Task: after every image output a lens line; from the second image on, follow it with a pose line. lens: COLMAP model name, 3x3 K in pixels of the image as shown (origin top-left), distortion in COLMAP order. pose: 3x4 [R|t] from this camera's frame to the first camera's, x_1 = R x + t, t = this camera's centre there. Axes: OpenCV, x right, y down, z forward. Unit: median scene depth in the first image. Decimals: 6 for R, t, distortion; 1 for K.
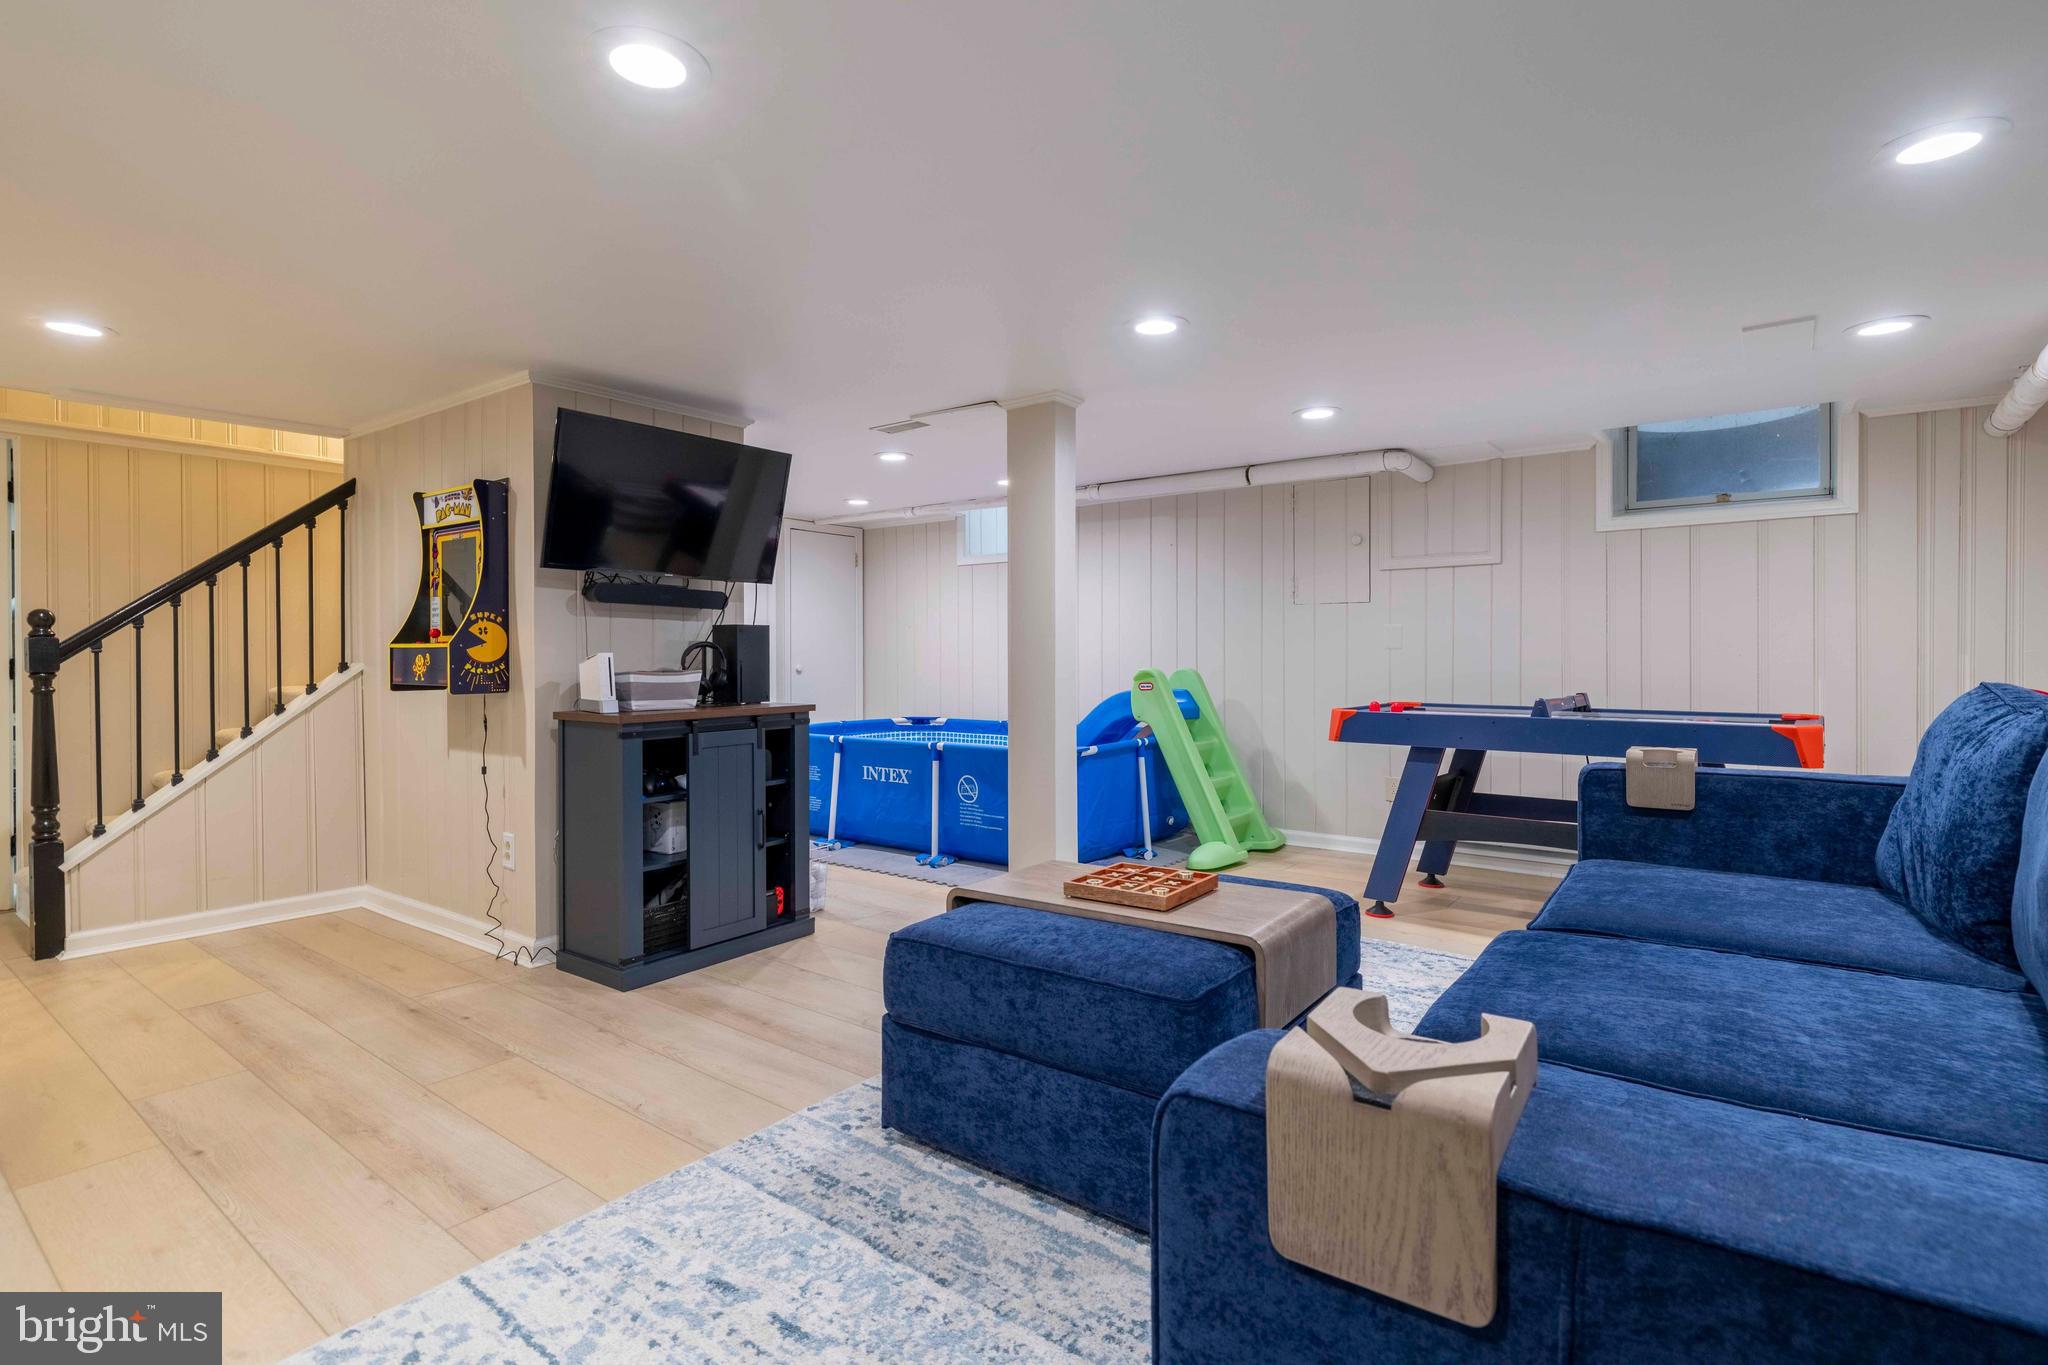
lens RADIAL K [[971.0, 0, 1015.7], [0, 971.0, 663.7], [0, 0, 1]] dist [0.002065, -0.000042]
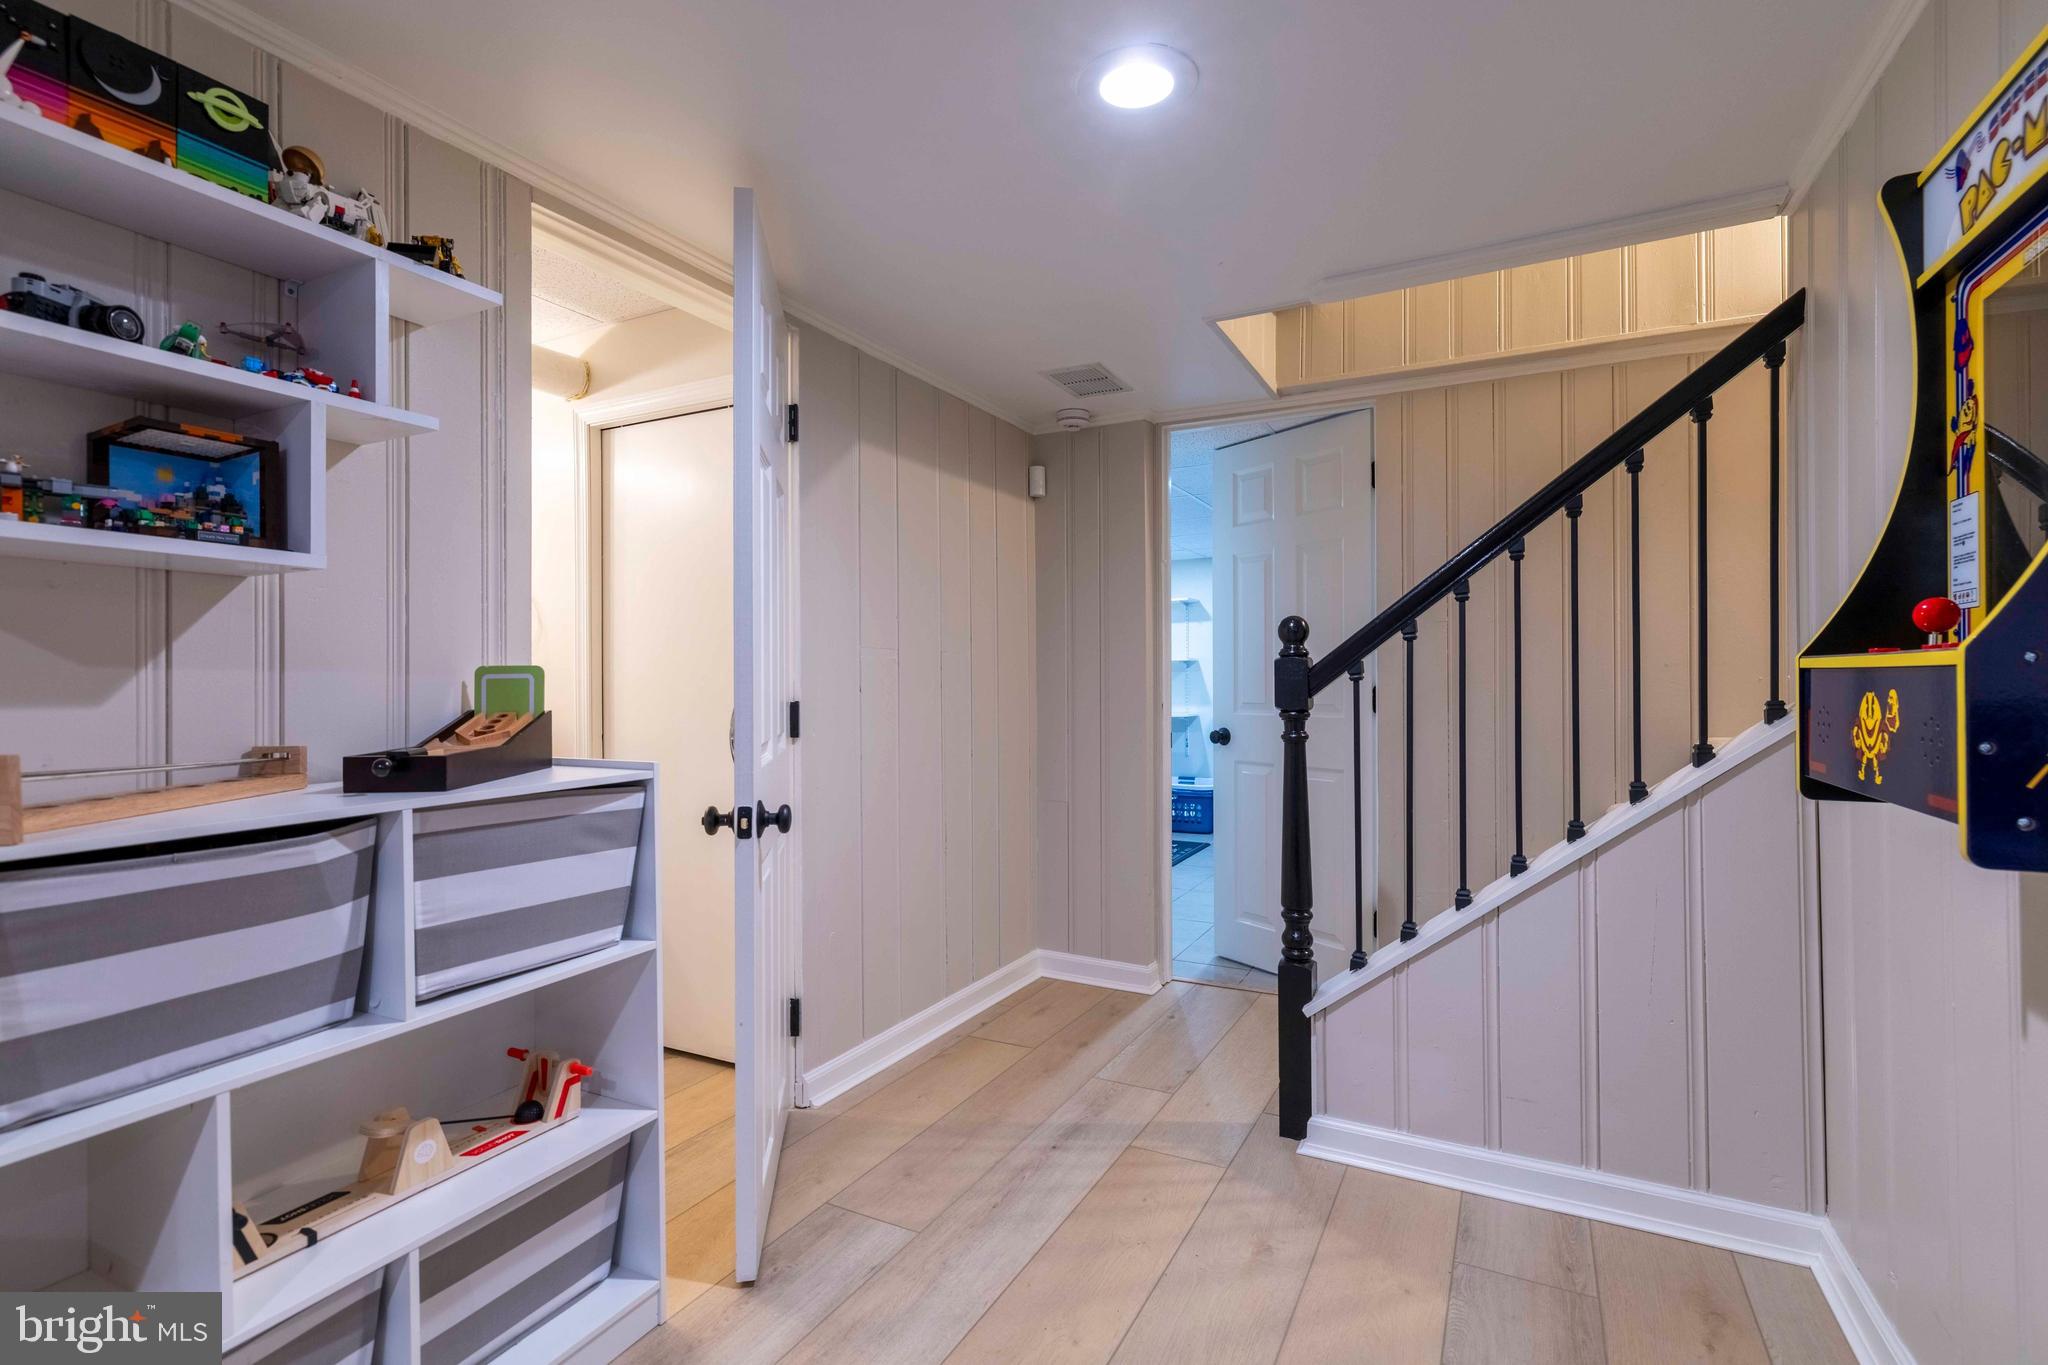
lens RADIAL K [[971.0, 0, 1013.4], [0, 971.0, 673.5], [0, 0, 1]] dist [0.002065, -0.000042]
pose [[0.172620, -0.003736, -0.984981, -0.228085], [-0.003714, 0.999983, -0.004444, -0.007676], [0.984981, 0.004425, 0.172604, 0.426801]]
